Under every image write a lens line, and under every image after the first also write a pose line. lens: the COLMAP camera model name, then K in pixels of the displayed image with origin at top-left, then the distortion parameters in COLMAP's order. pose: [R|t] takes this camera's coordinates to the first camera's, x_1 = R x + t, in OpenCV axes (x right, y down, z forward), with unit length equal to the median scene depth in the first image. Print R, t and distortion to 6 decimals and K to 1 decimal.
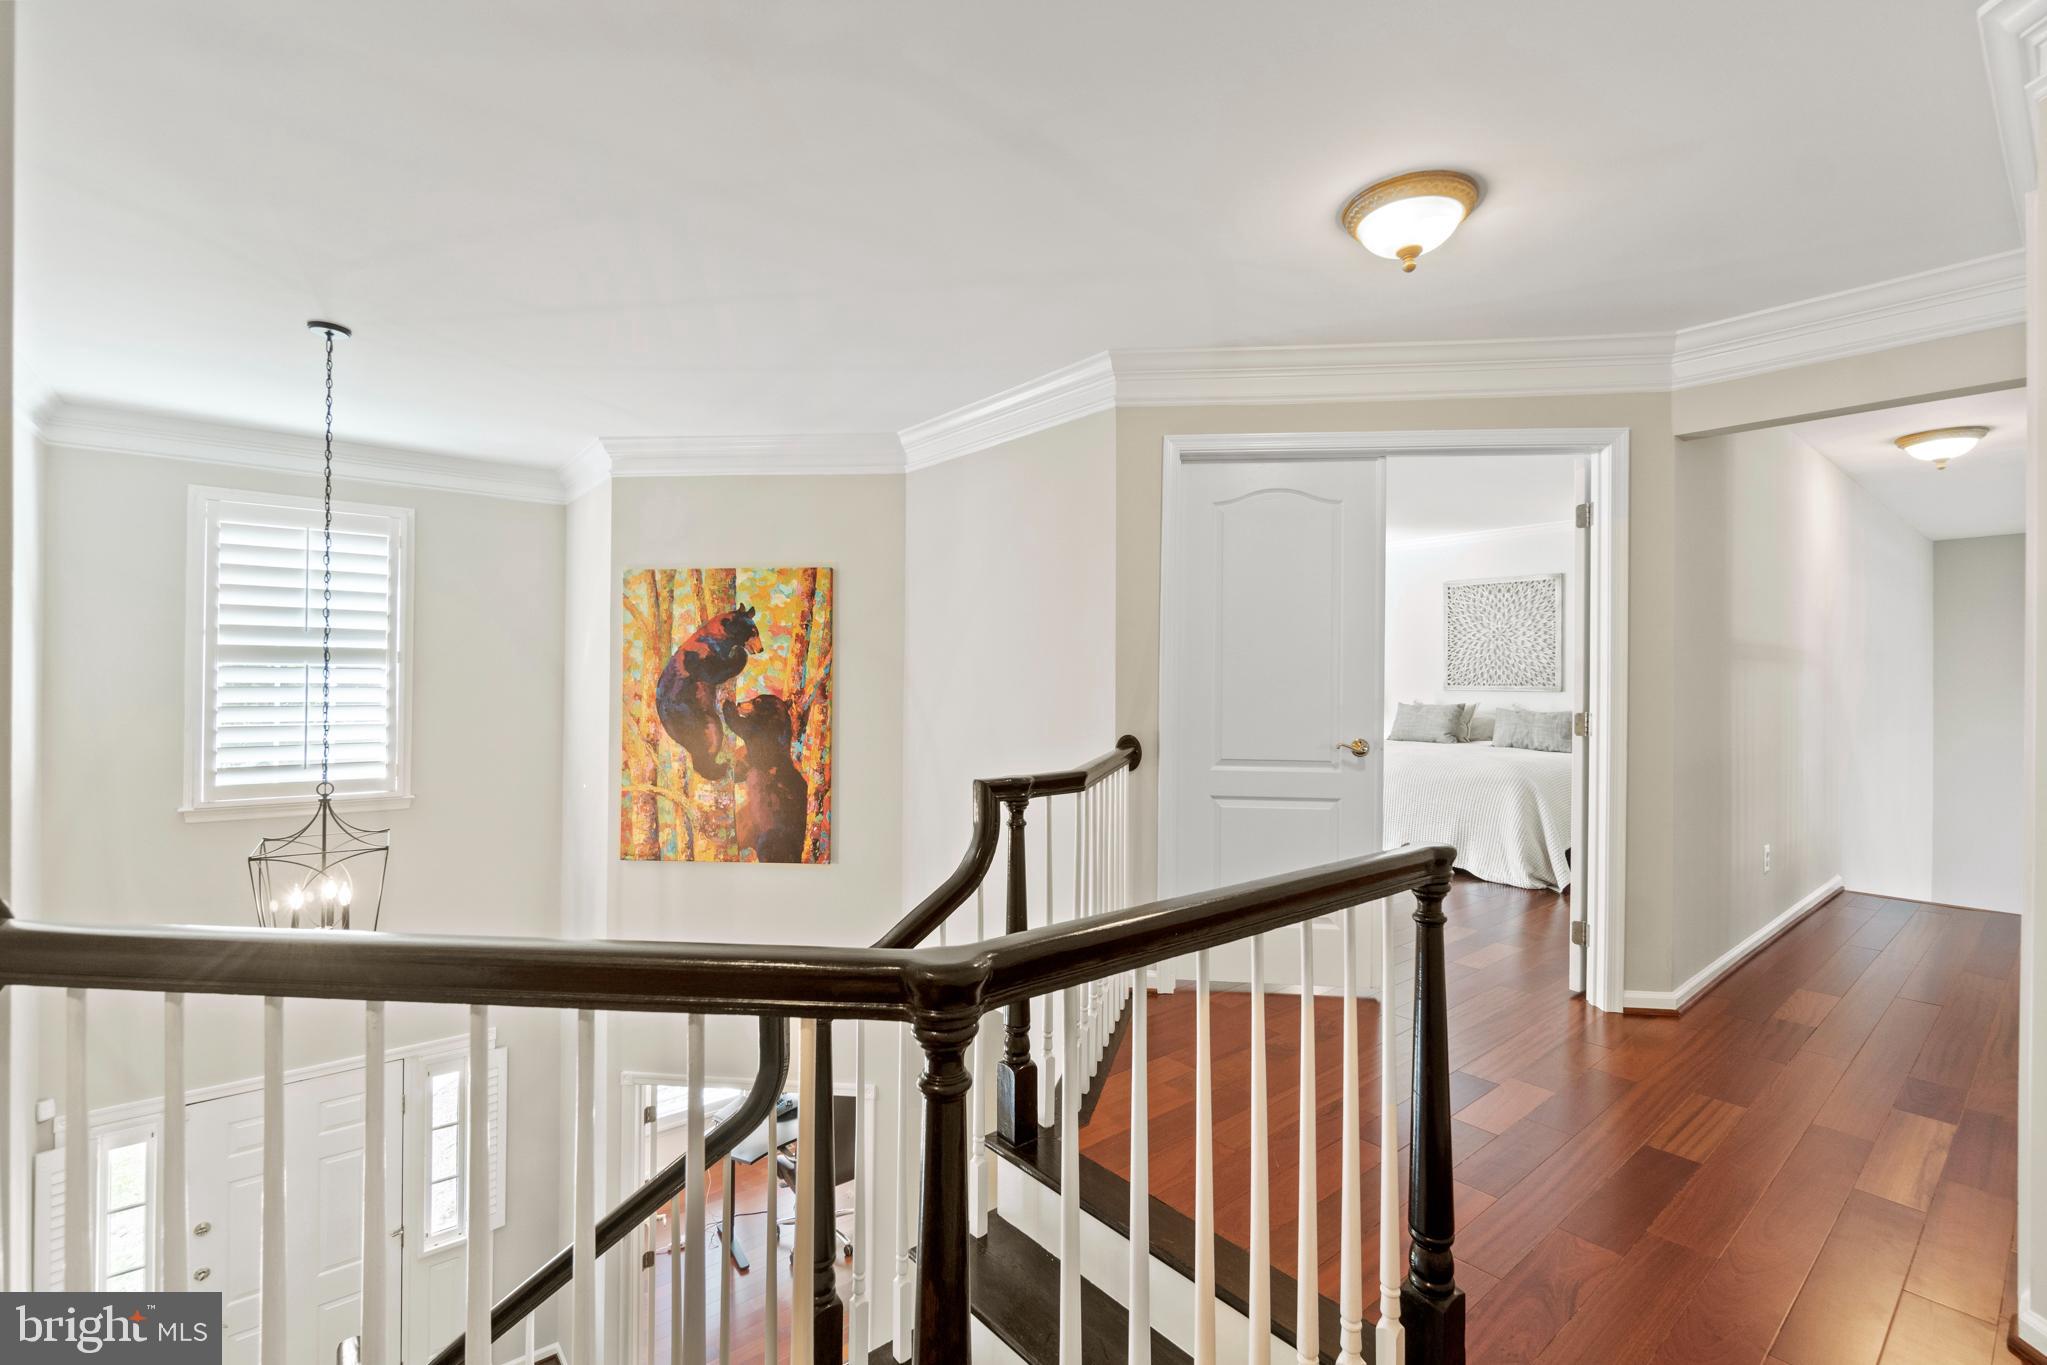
lens RADIAL K [[882.9, 0, 1026.7], [0, 882.9, 688.7], [0, 0, 1]] dist [-0.000340, 0.000048]
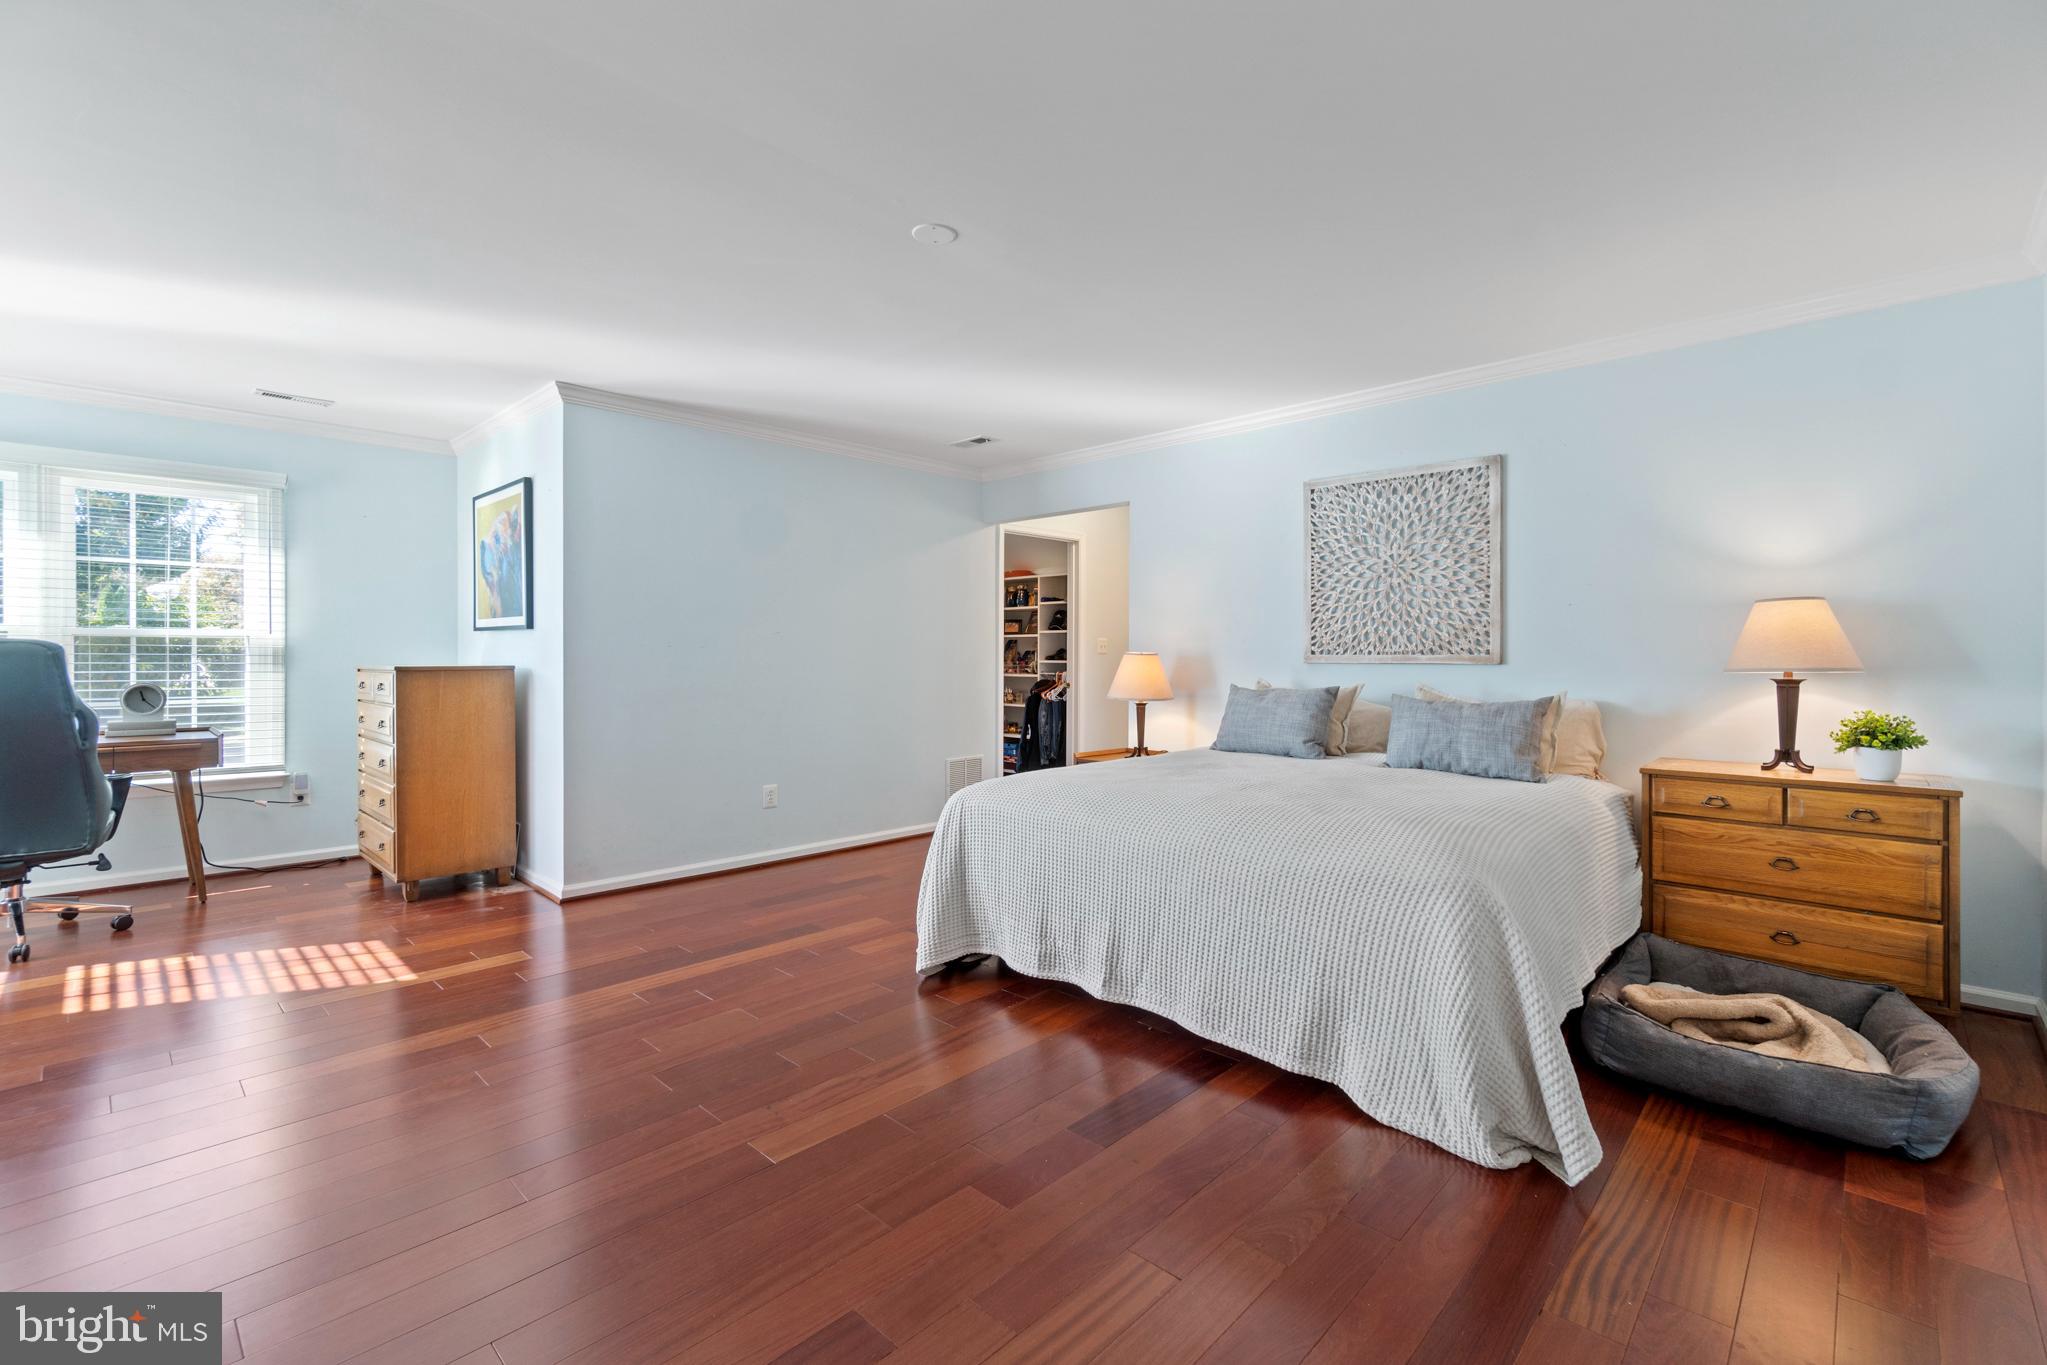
lens RADIAL K [[882.9, 0, 1021.6], [0, 882.9, 670.8], [0, 0, 1]] dist [-0.000340, 0.000048]
pose [[0.993989, -0.007323, 0.109237, 0.235701], [0.006732, 0.999961, 0.005778, 0.002128], [-0.109275, -0.005008, 0.993999, 0.465297]]
